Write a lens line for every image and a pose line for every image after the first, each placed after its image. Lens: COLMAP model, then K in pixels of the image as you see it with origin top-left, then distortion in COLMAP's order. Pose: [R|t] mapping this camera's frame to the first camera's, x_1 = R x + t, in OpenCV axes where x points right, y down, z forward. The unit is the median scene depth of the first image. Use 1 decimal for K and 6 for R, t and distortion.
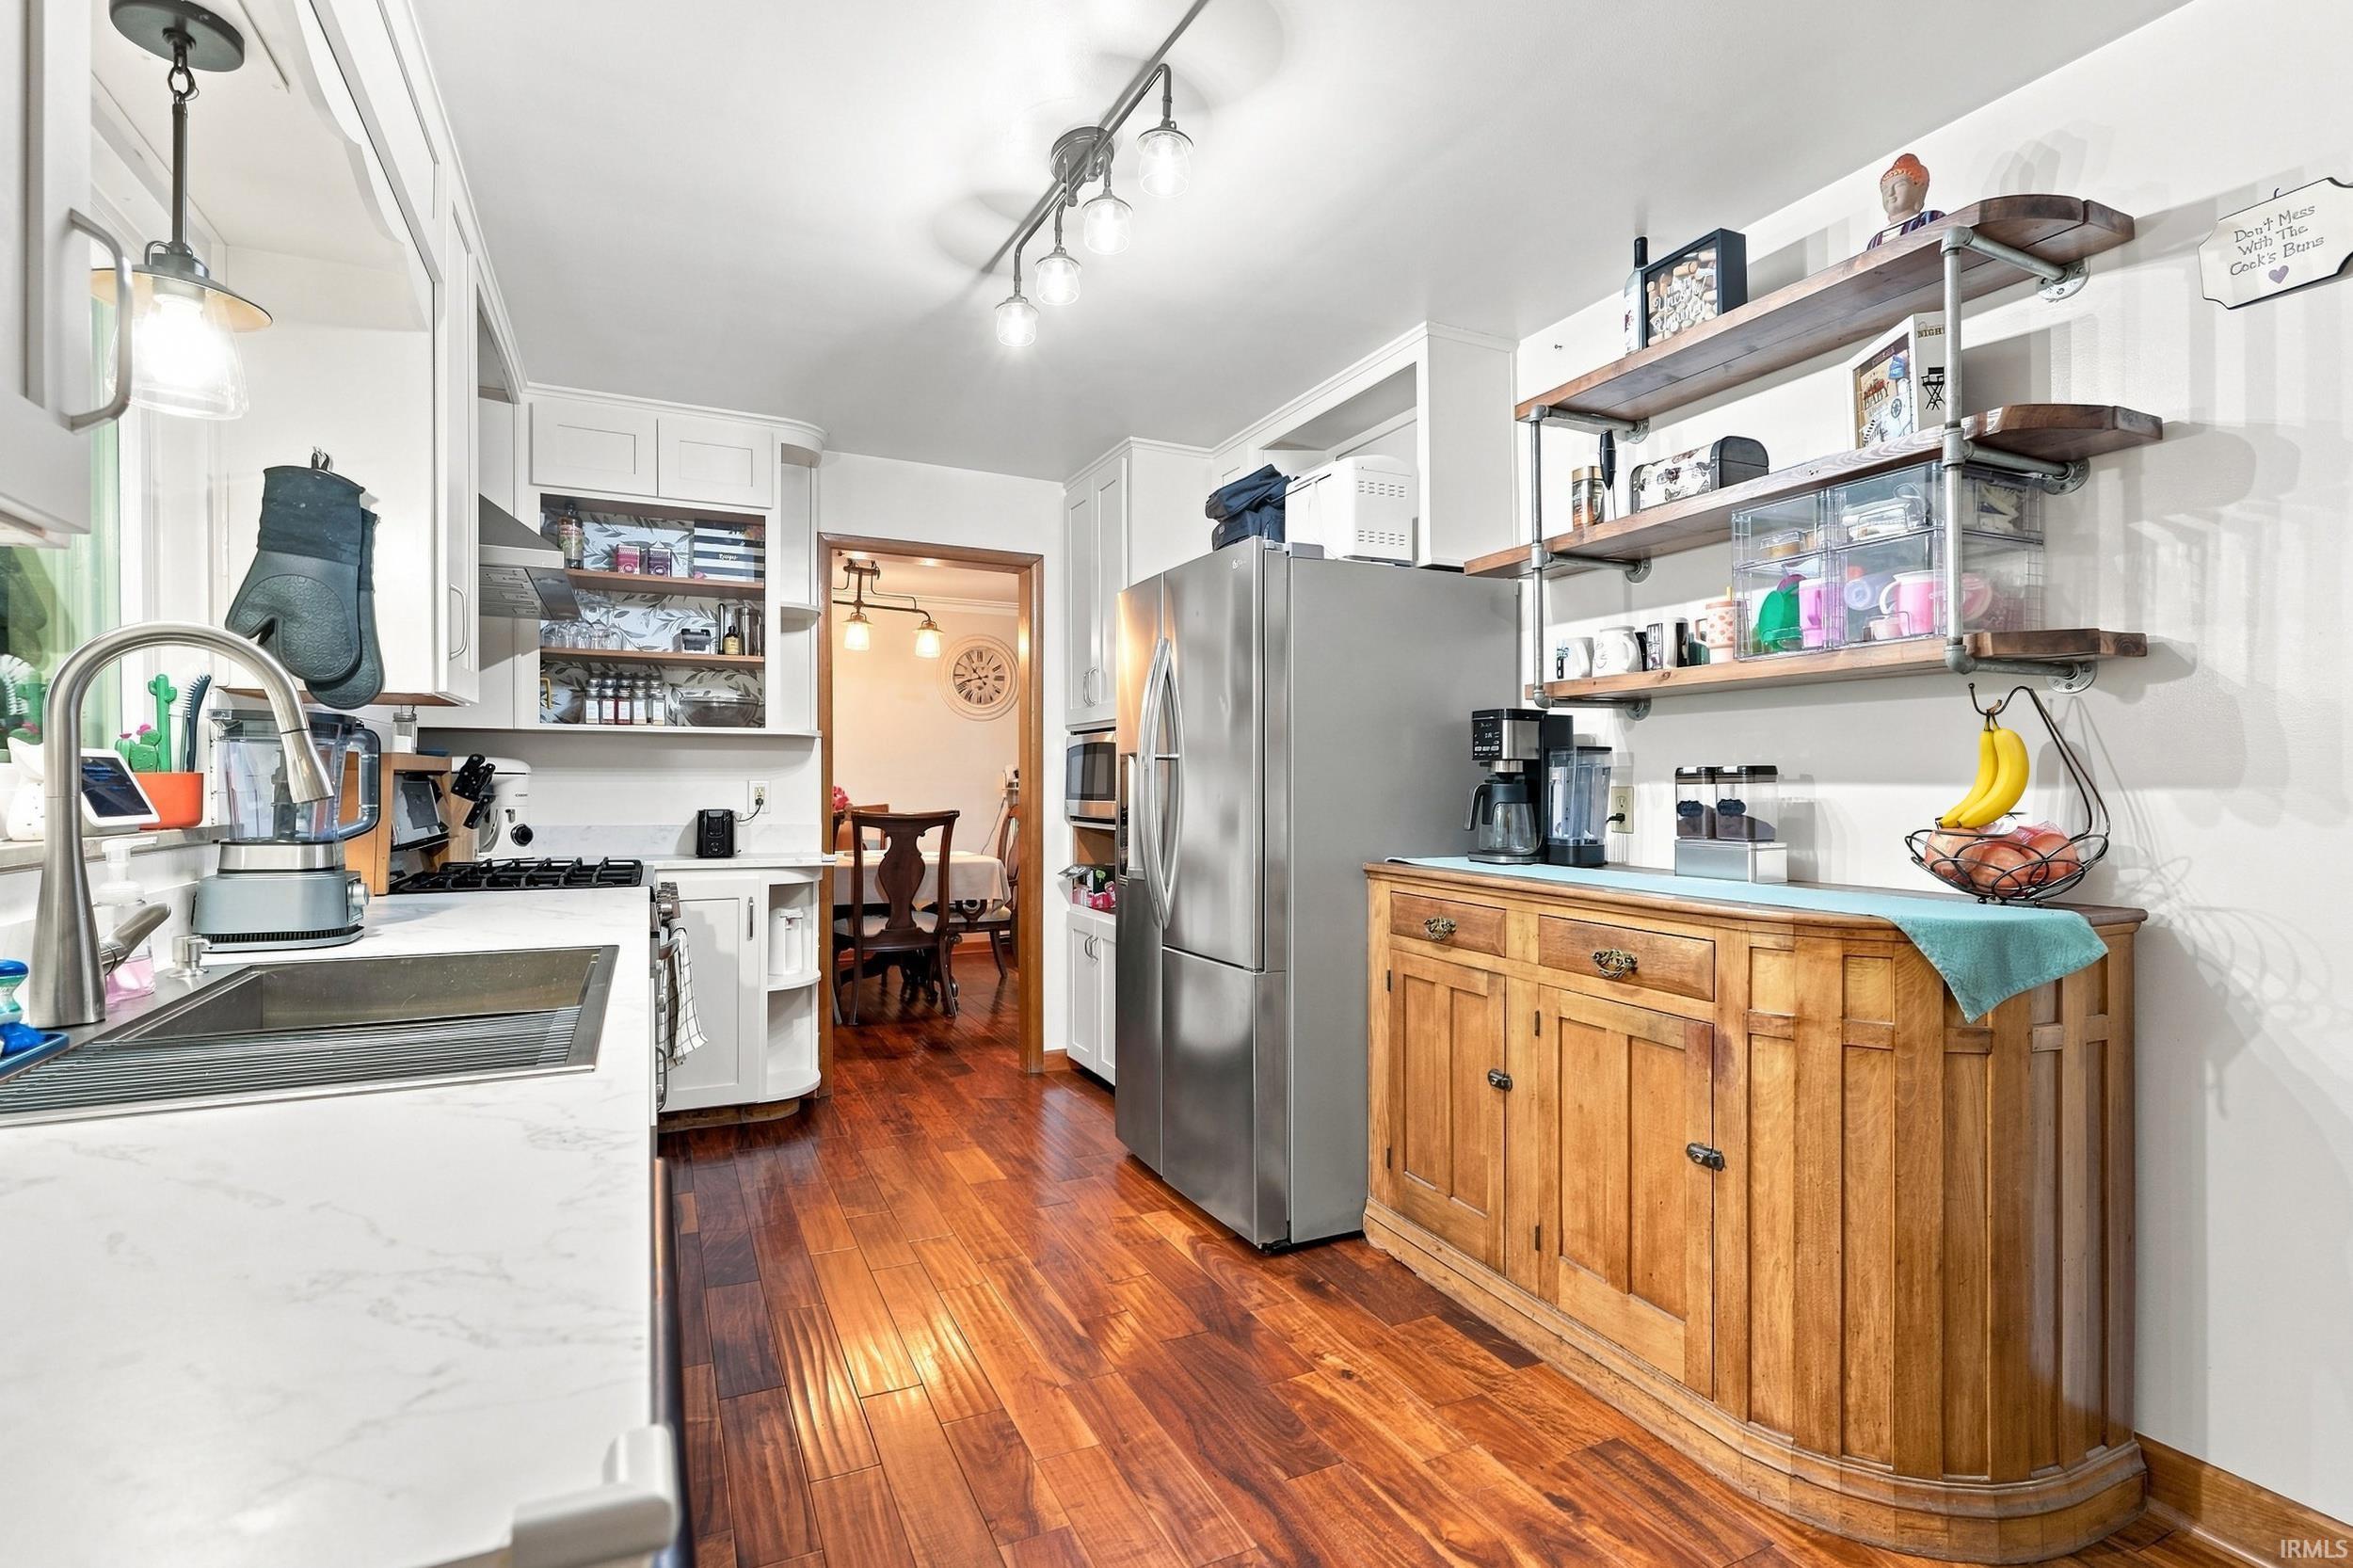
lens RADIAL K [[1096.1, 0, 1183.2], [0, 1096.1, 780.9], [0, 0, 1]] dist [-0.001581, 0.002349]
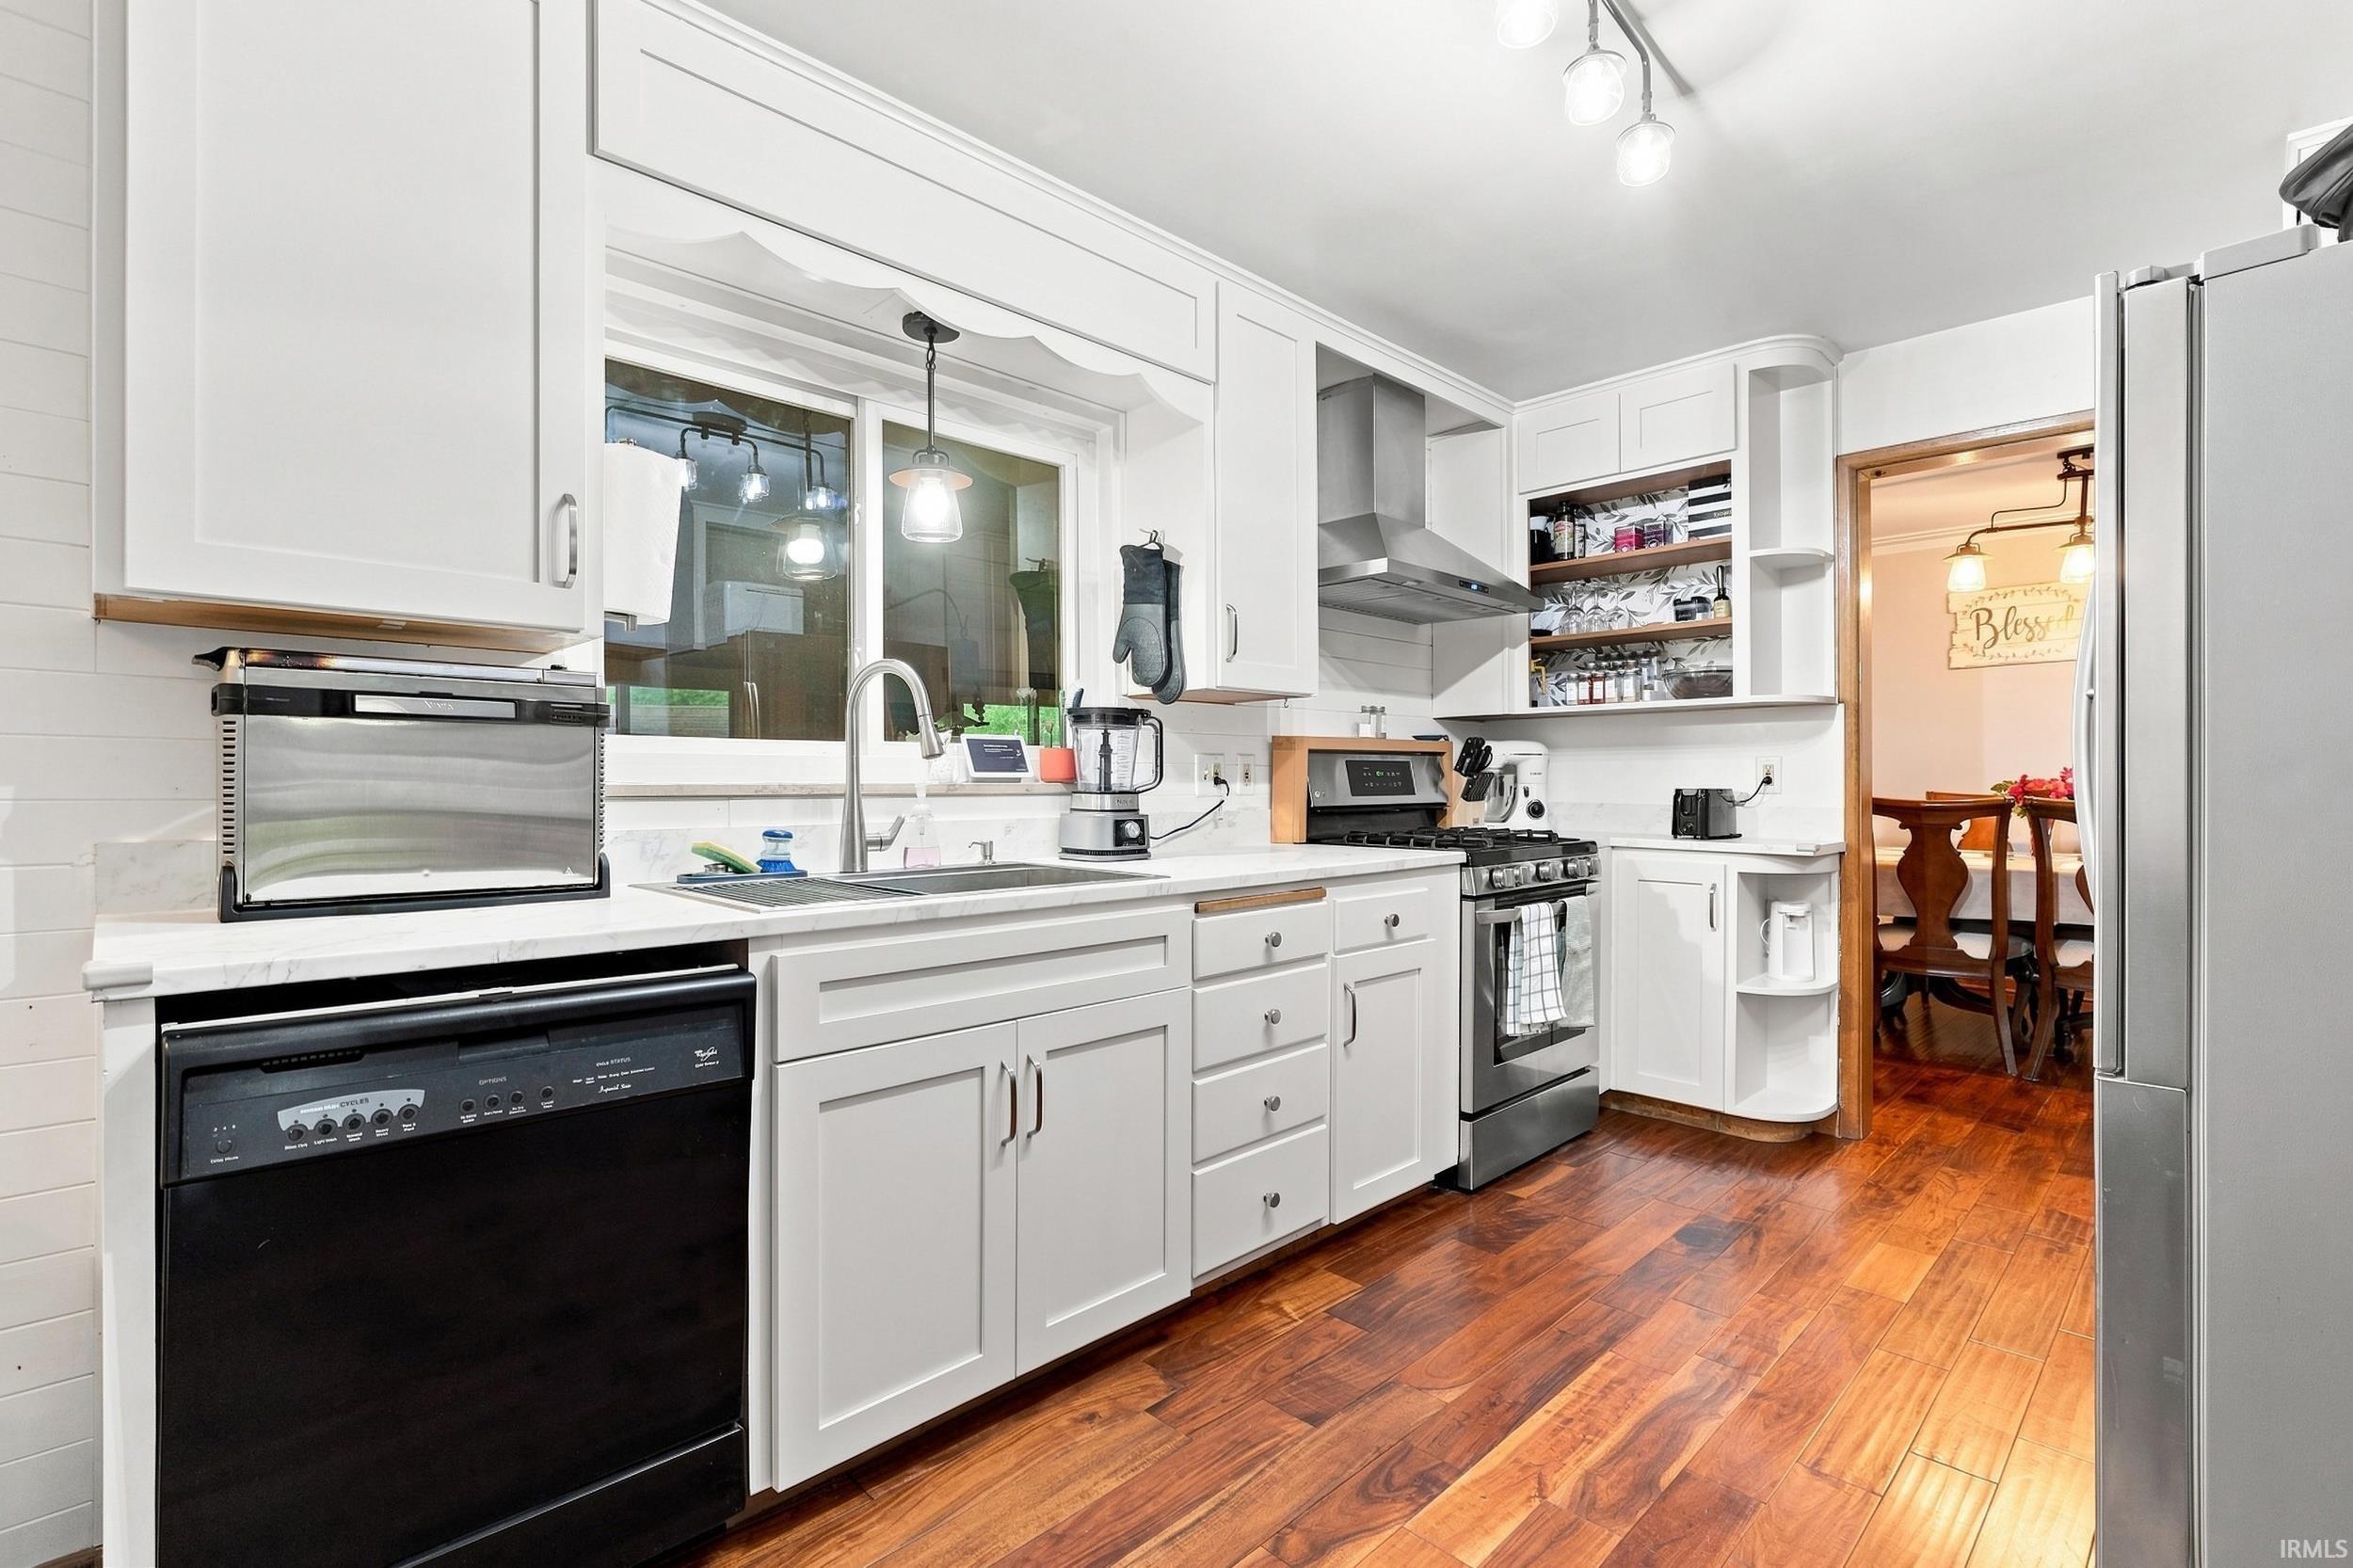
lens RADIAL K [[1096.1, 0, 1184.0], [0, 1096.1, 782.5], [0, 0, 1]] dist [-0.001581, 0.002349]
pose [[0.331005, 0.000461, -0.943629, 0.308994], [0.004908, 0.999986, 0.002210, 0.017243], [0.943616, -0.005363, 0.330998, 0.277211]]
